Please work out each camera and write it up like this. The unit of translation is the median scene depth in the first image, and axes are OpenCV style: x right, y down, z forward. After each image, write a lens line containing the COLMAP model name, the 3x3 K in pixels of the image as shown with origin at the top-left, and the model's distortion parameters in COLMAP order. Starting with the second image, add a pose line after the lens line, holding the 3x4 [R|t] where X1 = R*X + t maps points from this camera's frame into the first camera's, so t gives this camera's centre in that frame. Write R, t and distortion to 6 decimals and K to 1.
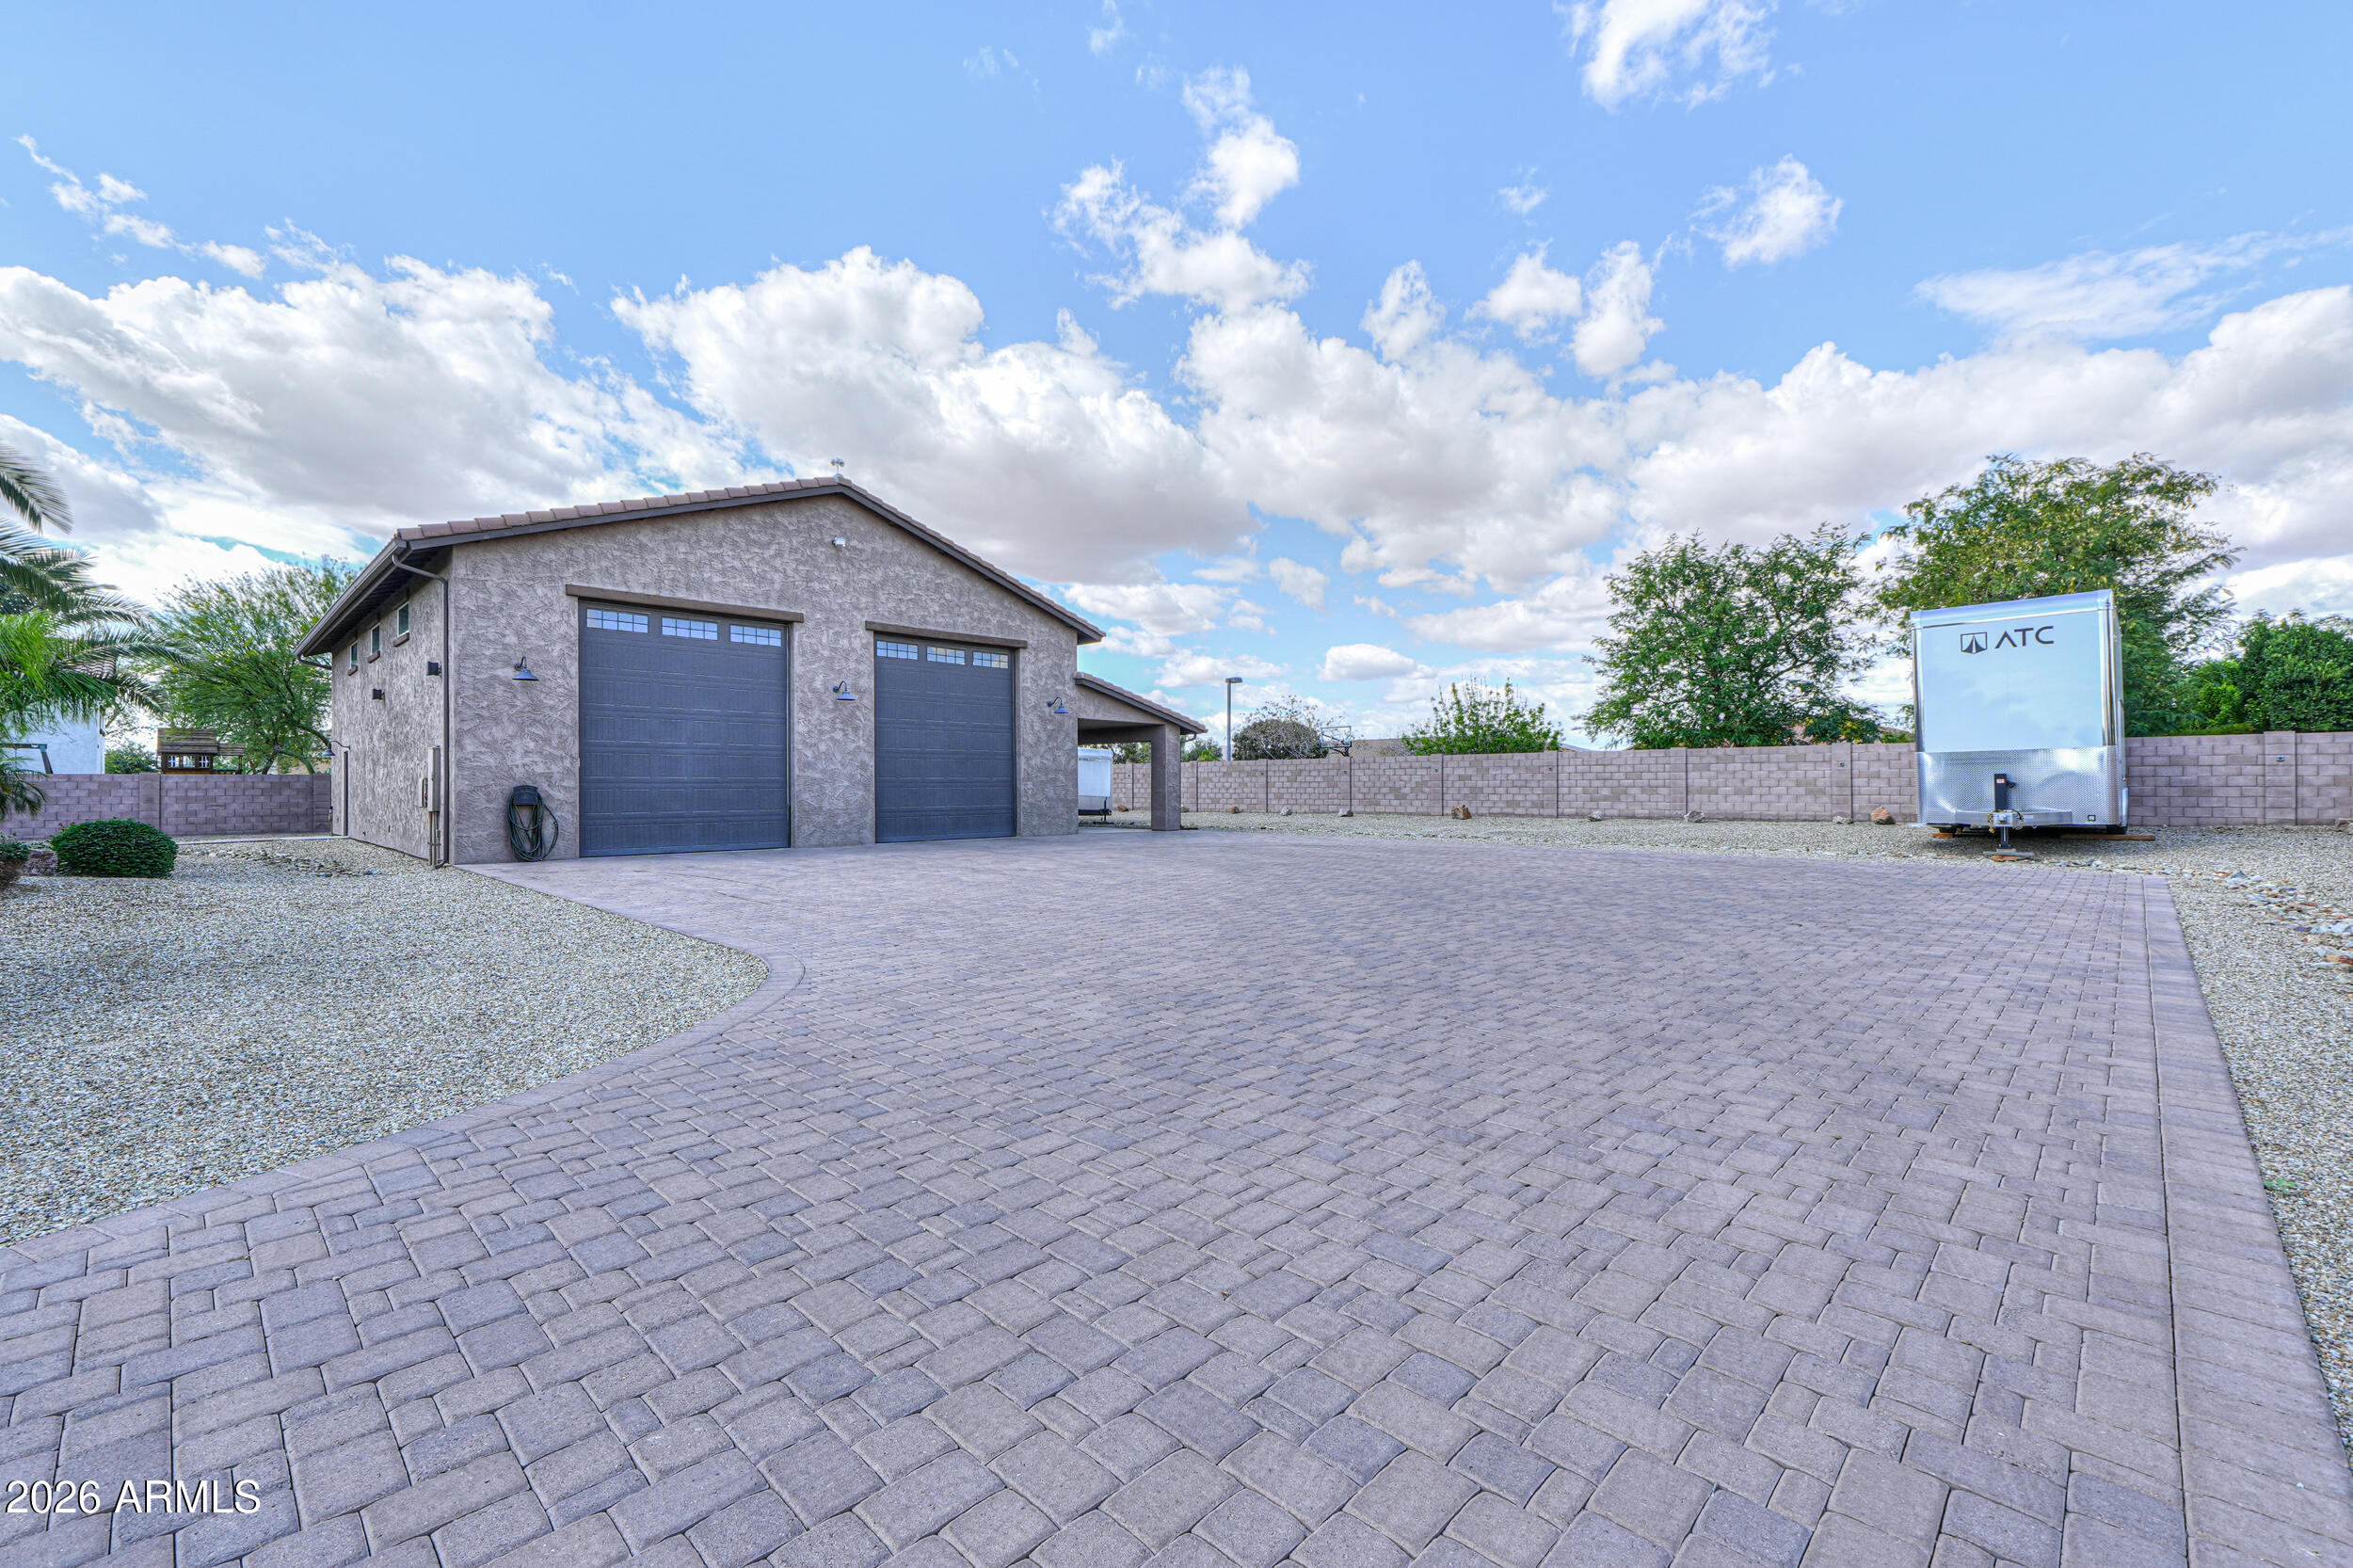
lens RADIAL K [[986.5, 0, 1176.5], [0, 986.5, 784.0], [0, 0, 1]] dist [-0.001465, -0.000103]
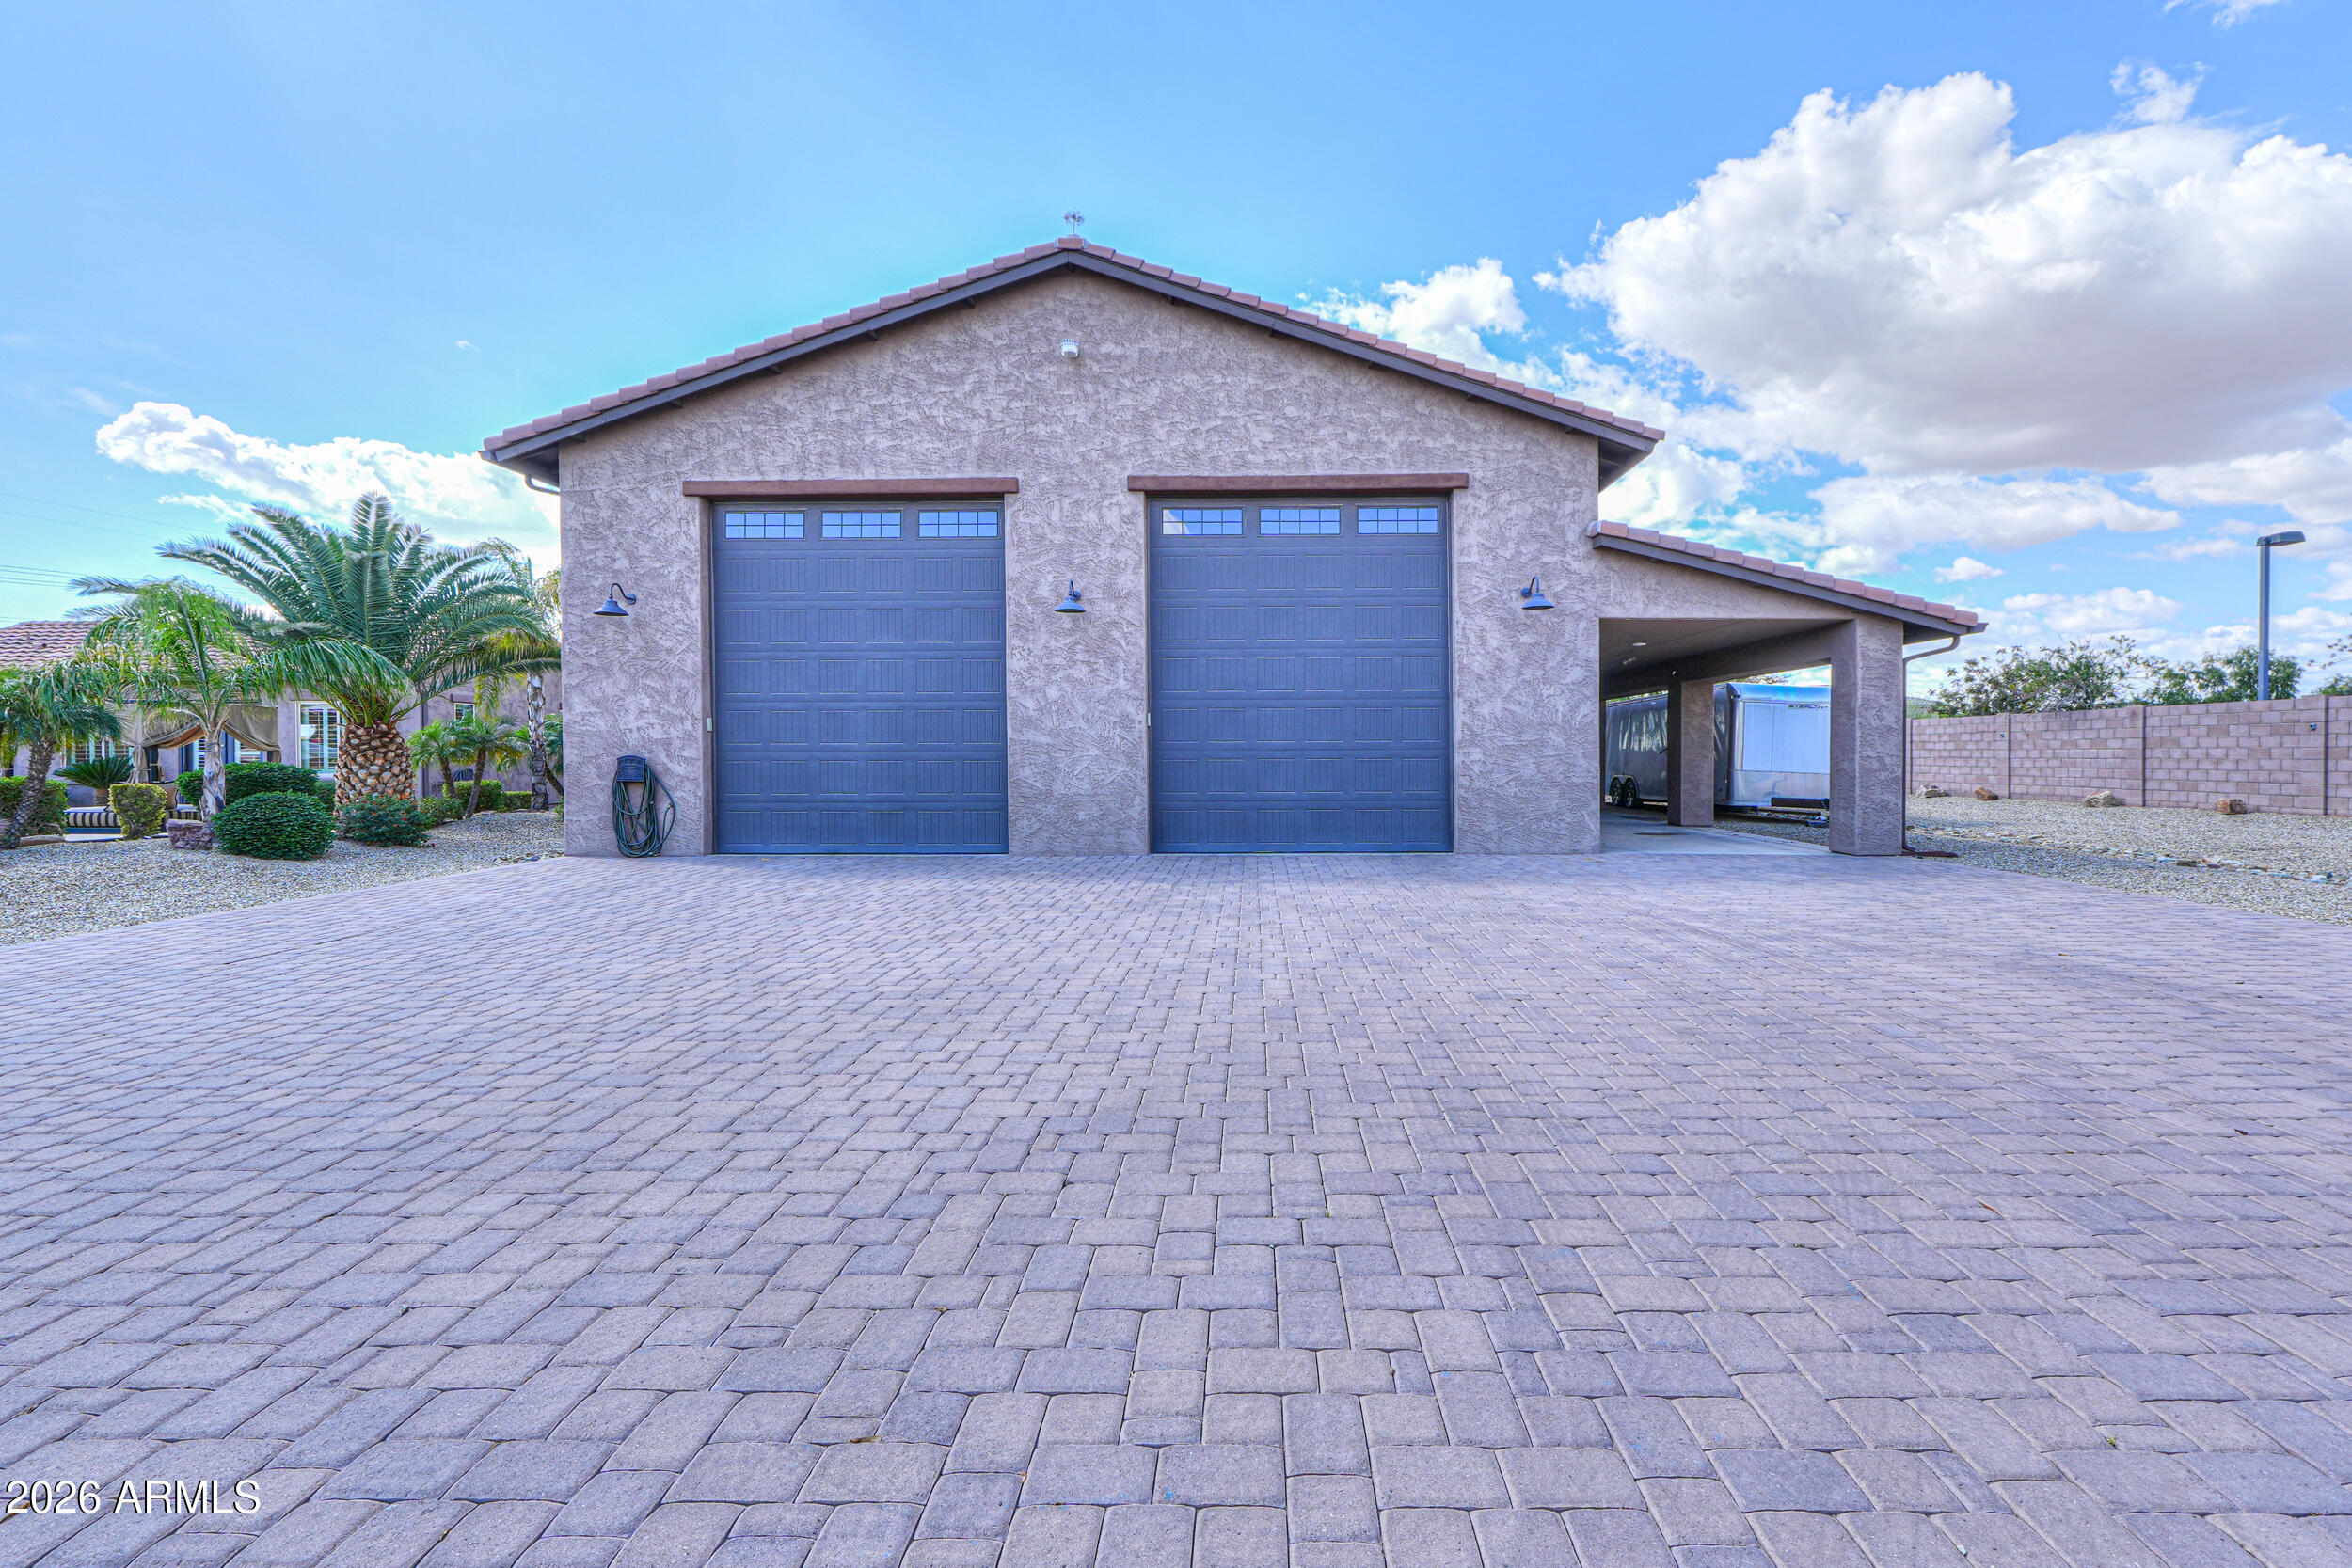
lens RADIAL K [[1180.8, 0, 1176.3], [0, 1180.8, 819.5], [0, 0, 1]] dist [-0.000468, 0.001198]
pose [[0.686639, 0.007023, -0.726965, 0.228267], [0.001970, 0.999932, 0.011520, 0.033188], [0.726996, -0.009343, 0.686578, 0.553934]]
